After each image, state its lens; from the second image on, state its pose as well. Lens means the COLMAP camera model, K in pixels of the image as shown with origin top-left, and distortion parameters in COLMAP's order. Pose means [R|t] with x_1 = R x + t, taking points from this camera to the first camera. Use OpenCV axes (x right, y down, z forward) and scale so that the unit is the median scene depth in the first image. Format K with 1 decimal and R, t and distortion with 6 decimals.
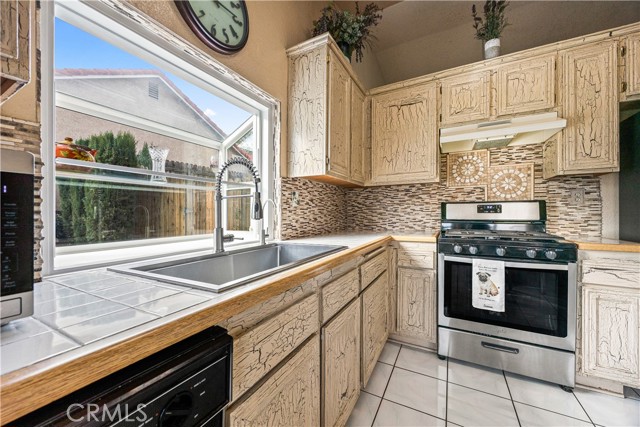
lens RADIAL K [[244.7, 0, 320.0], [0, 244.7, 213.5], [0, 0, 1]] dist [-0.001245, -0.000412]
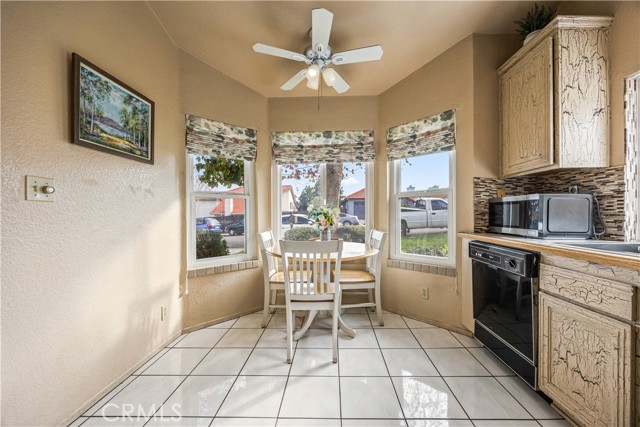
lens RADIAL K [[244.7, 0, 320.0], [0, 244.7, 213.5], [0, 0, 1]] dist [-0.001245, -0.000412]
pose [[-0.902334, 0.013749, -0.430818, 1.066332], [0.012581, 0.999905, 0.005559, -0.000416], [0.430853, -0.000404, -0.902422, 0.907279]]
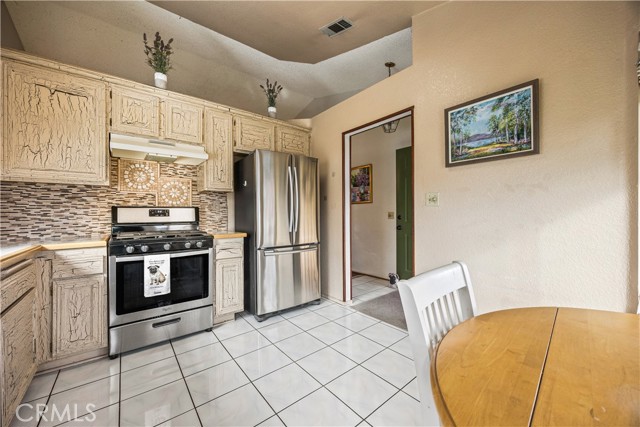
lens RADIAL K [[244.7, 0, 320.0], [0, 244.7, 213.5], [0, 0, 1]] dist [-0.001245, -0.000412]
pose [[0.389991, 0.001122, 0.920818, -0.103413], [0.010819, 0.999925, -0.005800, -0.000923], [-0.920755, 0.012224, 0.389950, -0.193207]]
